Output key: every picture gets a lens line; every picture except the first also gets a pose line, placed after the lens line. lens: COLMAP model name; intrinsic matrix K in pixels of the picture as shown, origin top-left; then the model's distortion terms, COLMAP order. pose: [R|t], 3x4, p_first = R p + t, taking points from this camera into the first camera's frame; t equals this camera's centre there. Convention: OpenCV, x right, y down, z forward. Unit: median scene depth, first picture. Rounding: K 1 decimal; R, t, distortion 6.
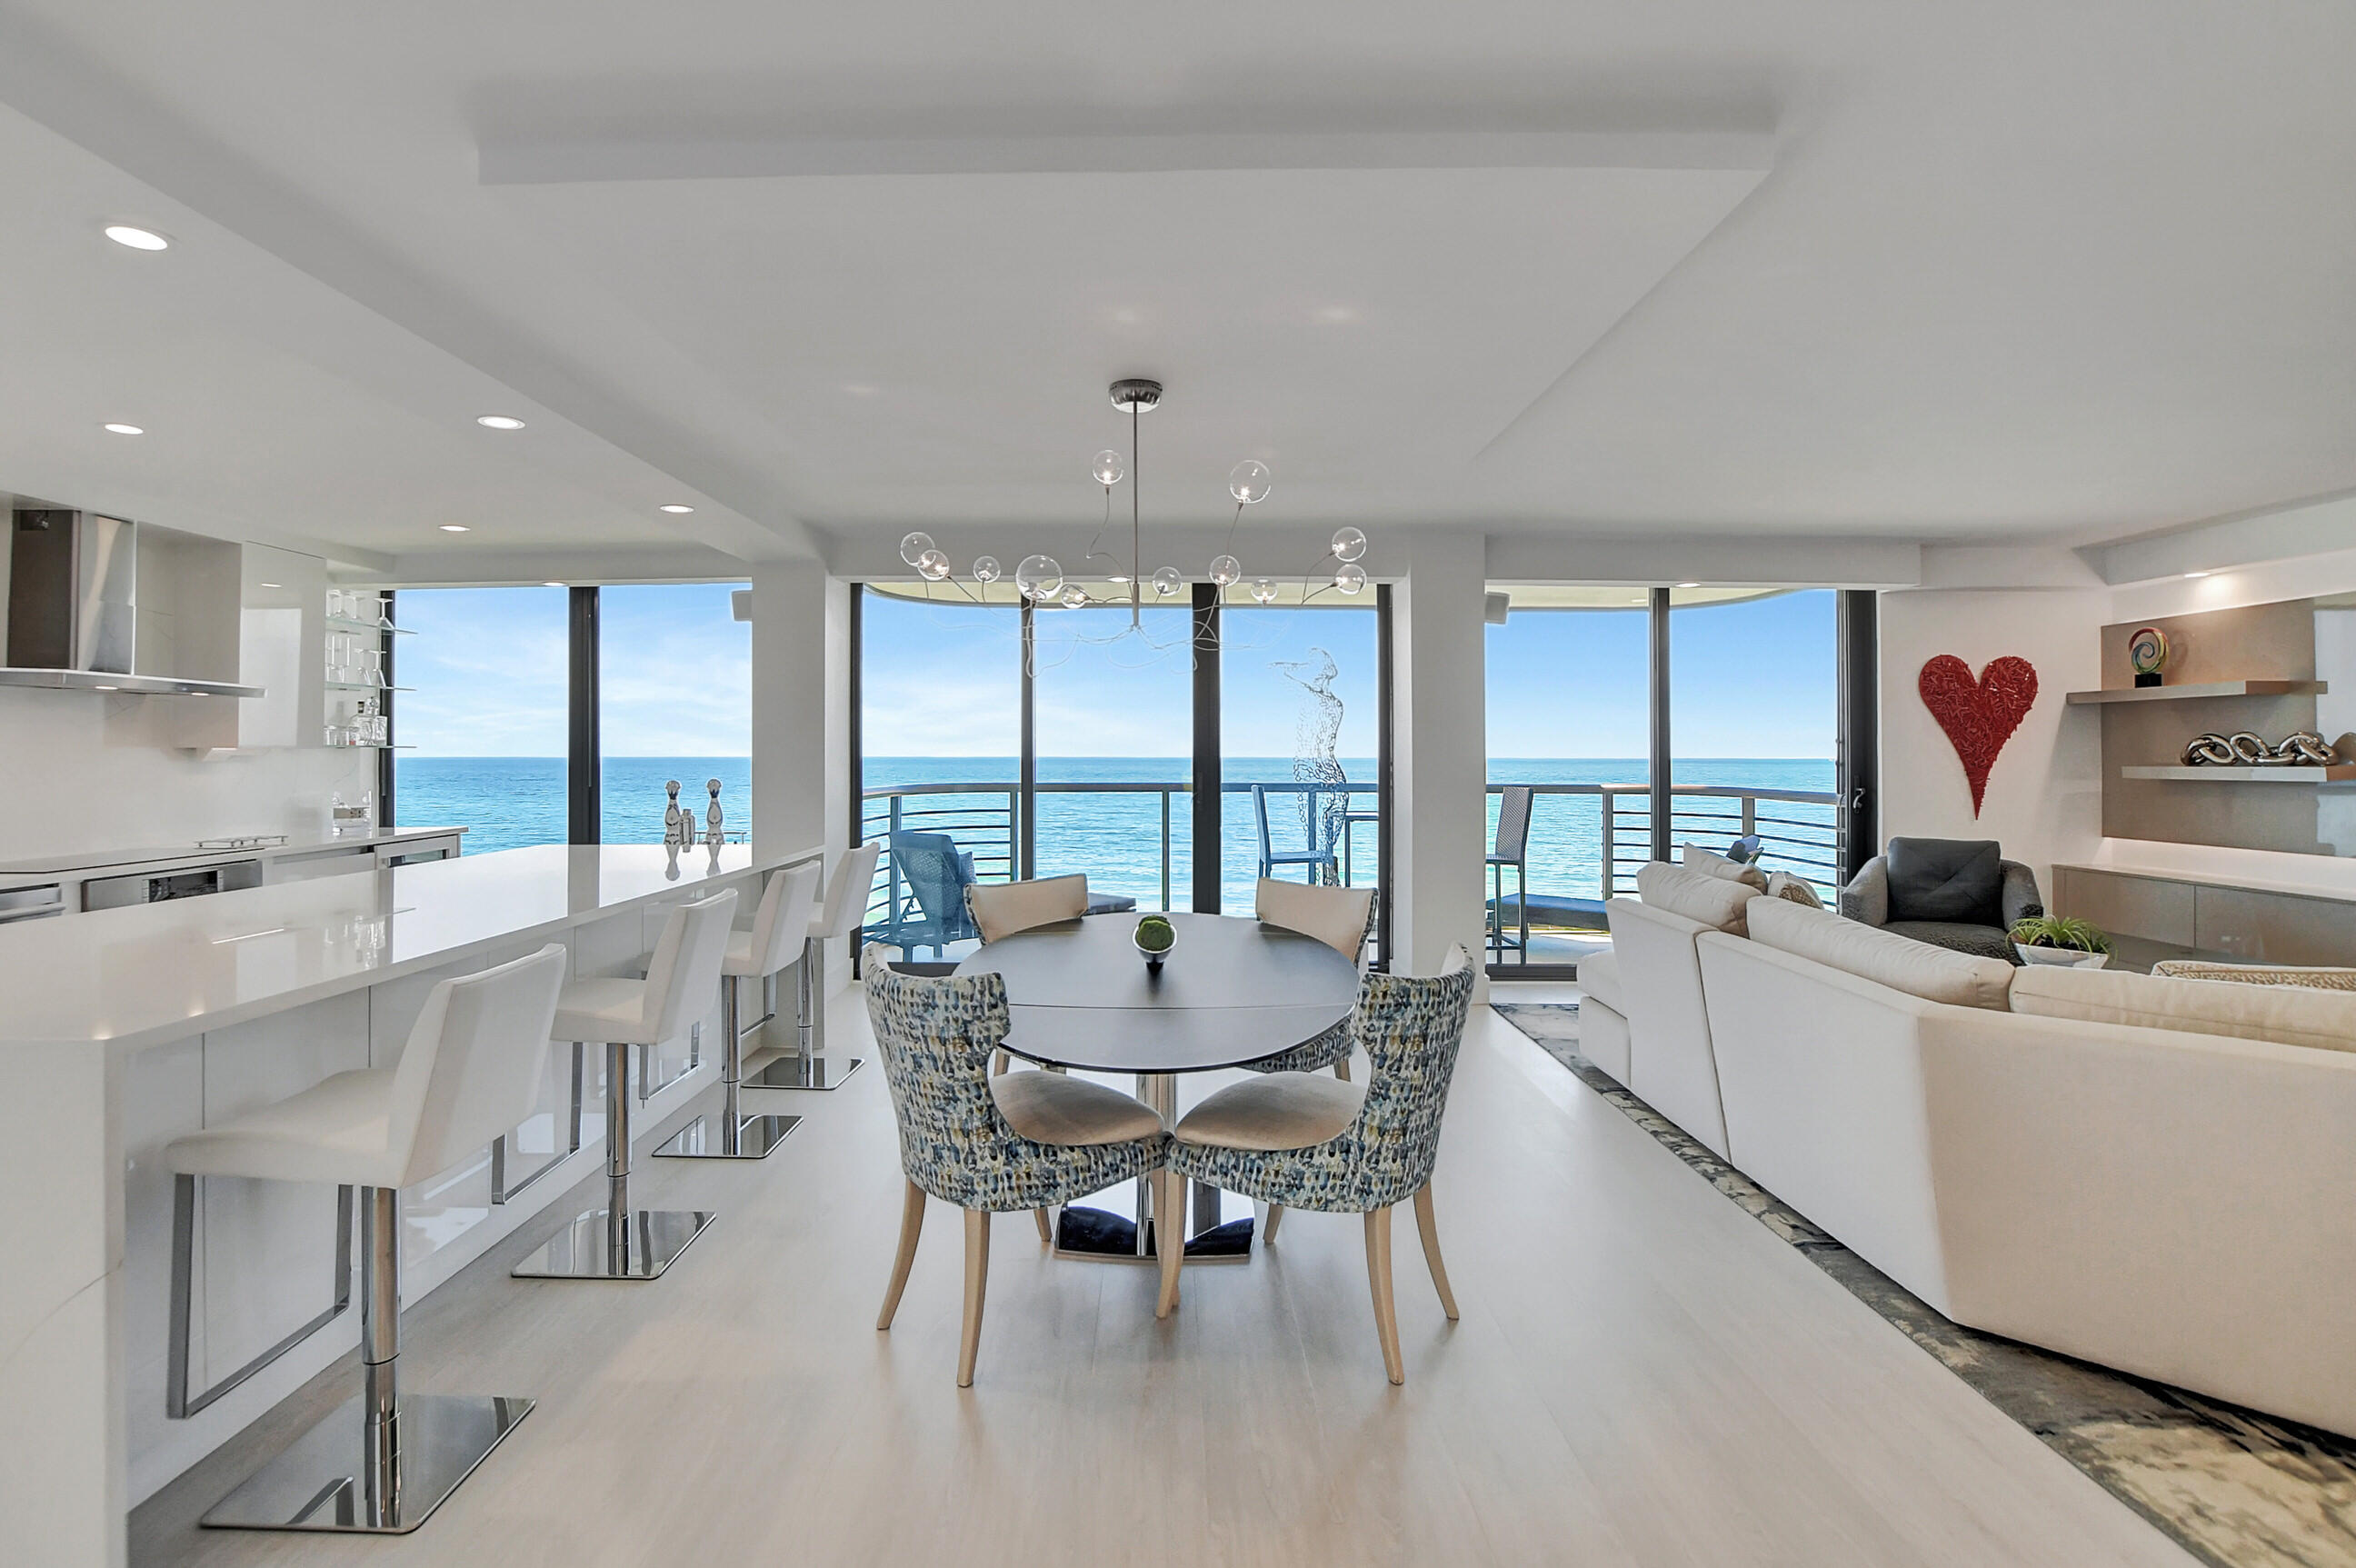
lens RADIAL K [[1075.1, 0, 1156.6], [0, 1075.1, 744.7], [0, 0, 1]] dist [-0.033003, 0.005179]
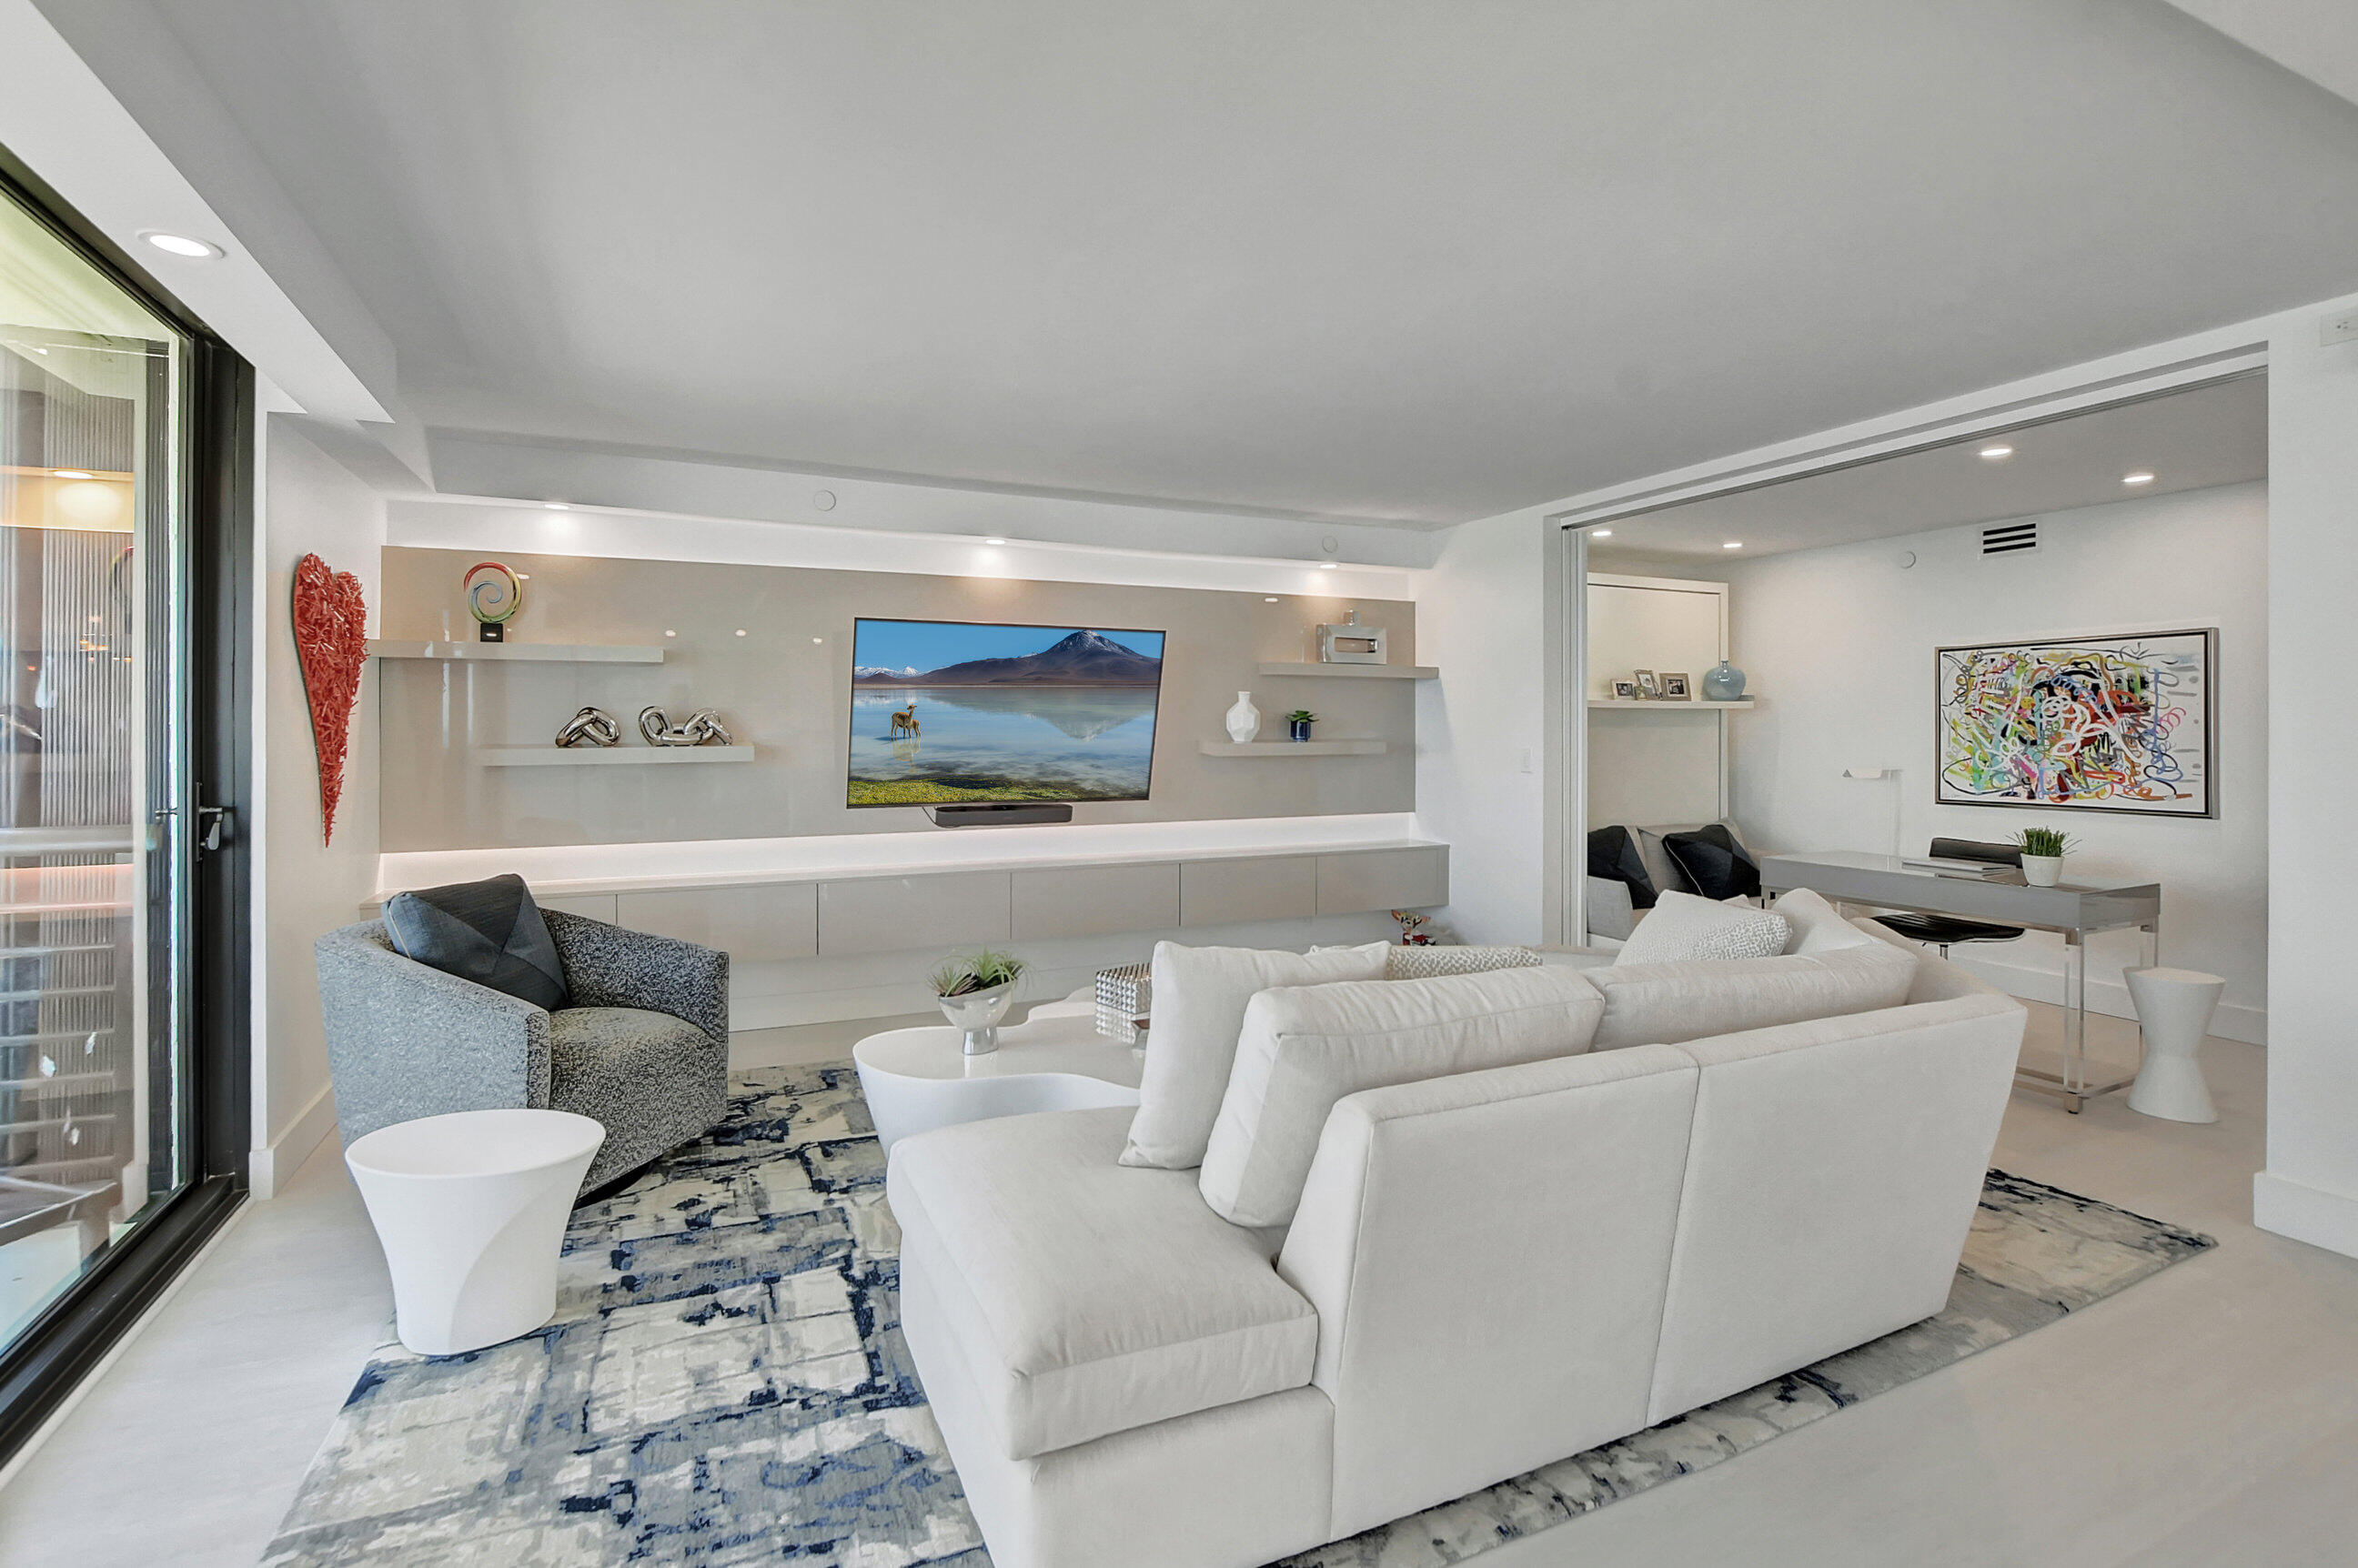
lens RADIAL K [[1075.8, 0, 1141.0], [0, 1075.8, 744.9], [0, 0, 1]] dist [-0.033003, 0.005179]
pose [[-0.405066, -0.015677, 0.914153, 0.071773], [-0.009862, 0.999870, 0.012777, 0.003557], [-0.914234, -0.003840, -0.405168, 0.904708]]
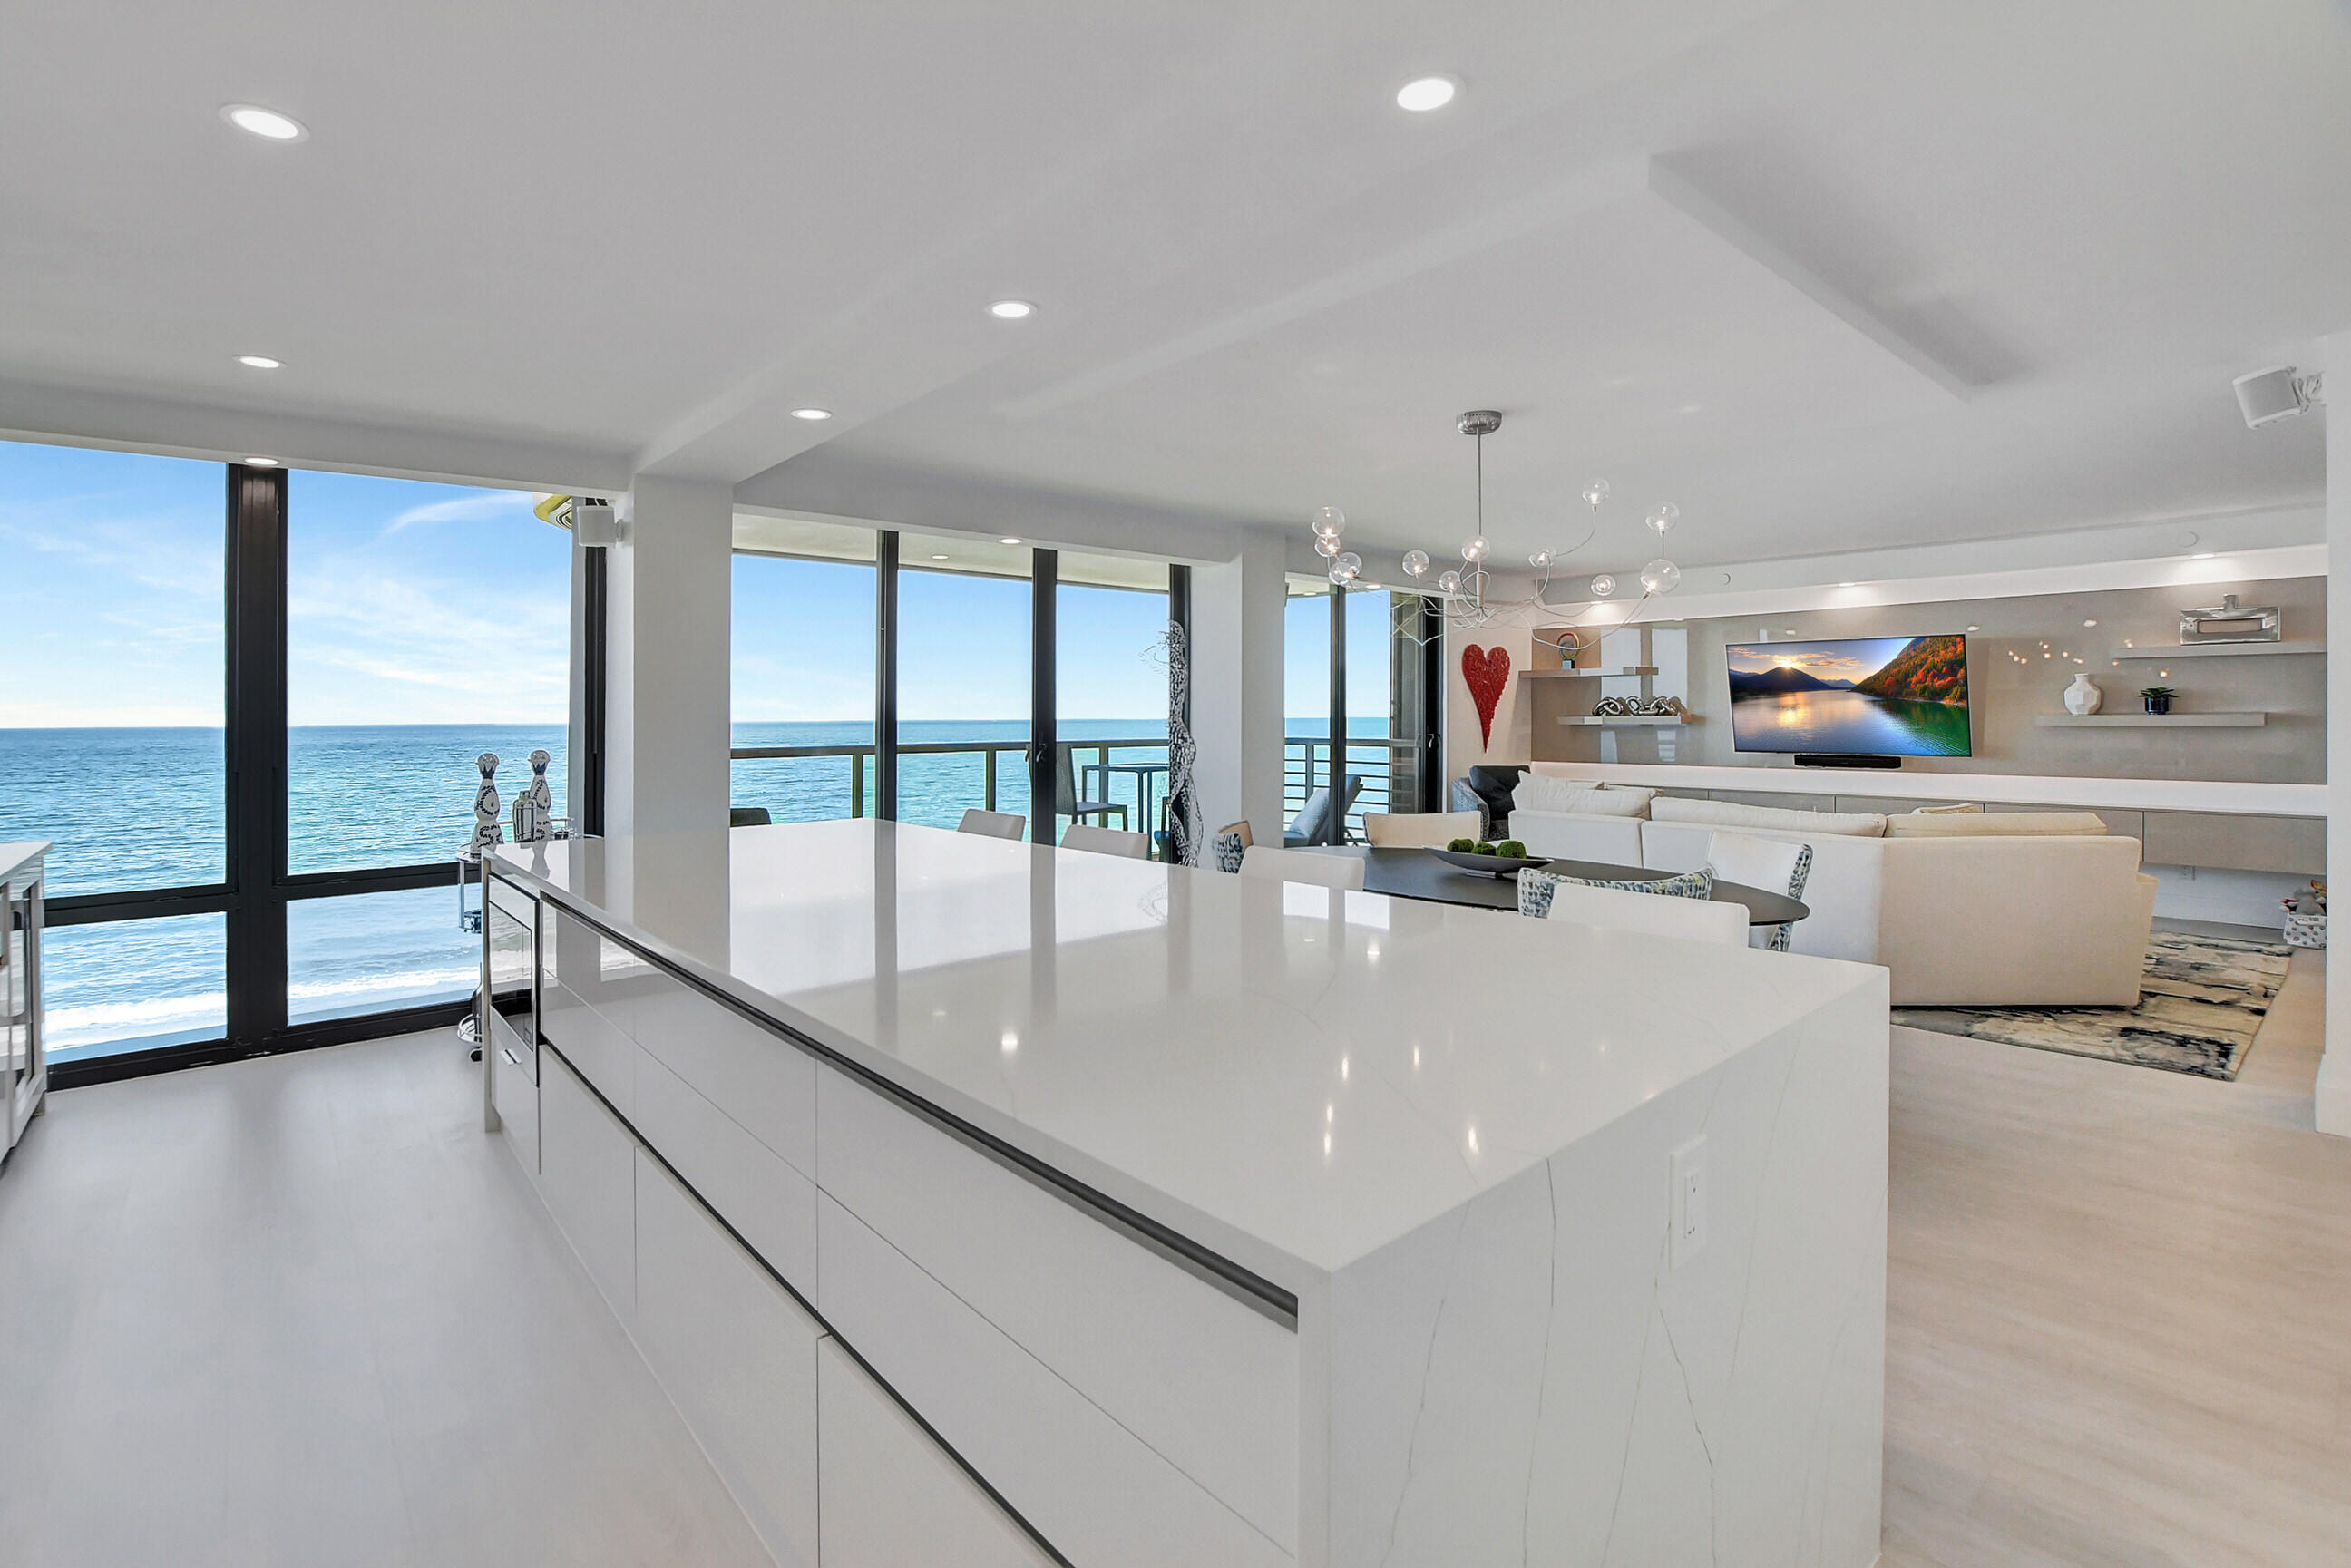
lens RADIAL K [[1072.7, 0, 1108.7], [0, 1072.7, 716.0], [0, 0, 1]] dist [-0.033003, 0.005179]
pose [[0.763142, -0.007730, 0.646185, -0.607500], [0.000082, 0.999930, 0.011865, -0.001246], [-0.646231, -0.009002, 0.763089, 0.171923]]
